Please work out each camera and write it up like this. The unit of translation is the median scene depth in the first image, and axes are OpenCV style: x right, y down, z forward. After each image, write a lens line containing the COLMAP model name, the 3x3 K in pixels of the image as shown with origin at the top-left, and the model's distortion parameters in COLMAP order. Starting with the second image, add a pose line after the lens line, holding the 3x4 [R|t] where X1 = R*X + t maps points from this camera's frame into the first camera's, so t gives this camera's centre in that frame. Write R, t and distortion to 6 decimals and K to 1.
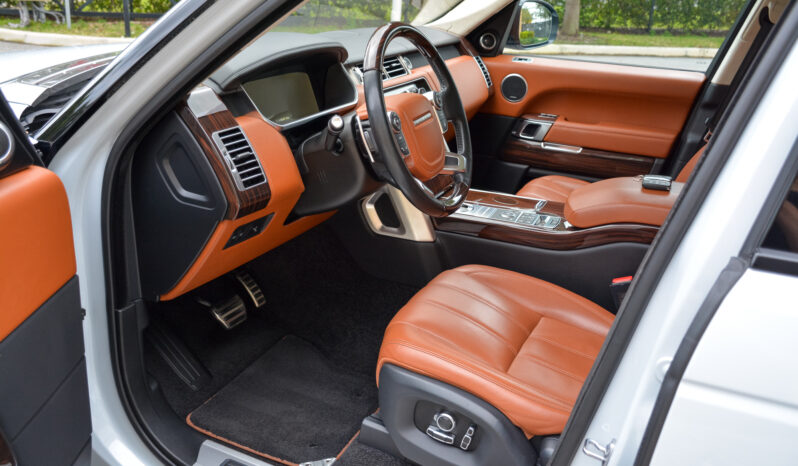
lens RADIAL K [[732.3, 0, 395.6], [0, 732.3, 243.0], [0, 0, 1]] dist [-0.042593, 0.022942]
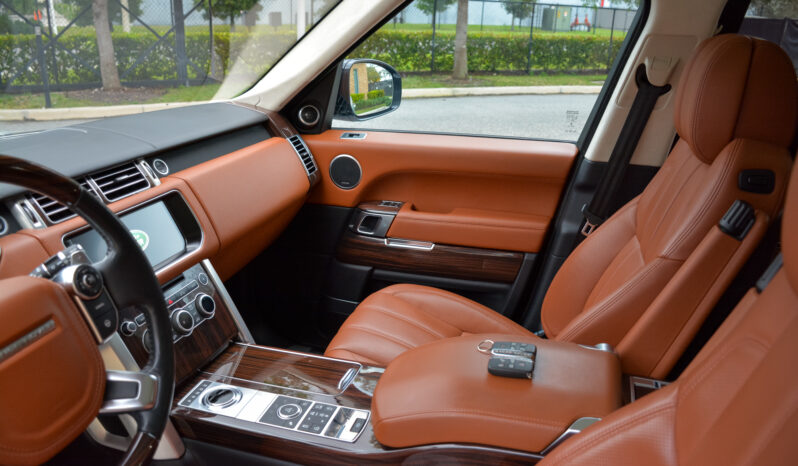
lens RADIAL K [[615.7, 0, 399.0], [0, 615.7, 233.0], [0, 0, 1]] dist [-0.178016, 0.120675]
pose [[0.992636, -0.071843, 0.097534, 0.166712], [0.074744, 0.996853, -0.026419, -0.137936], [-0.095329, 0.033514, 0.994881, 0.373277]]
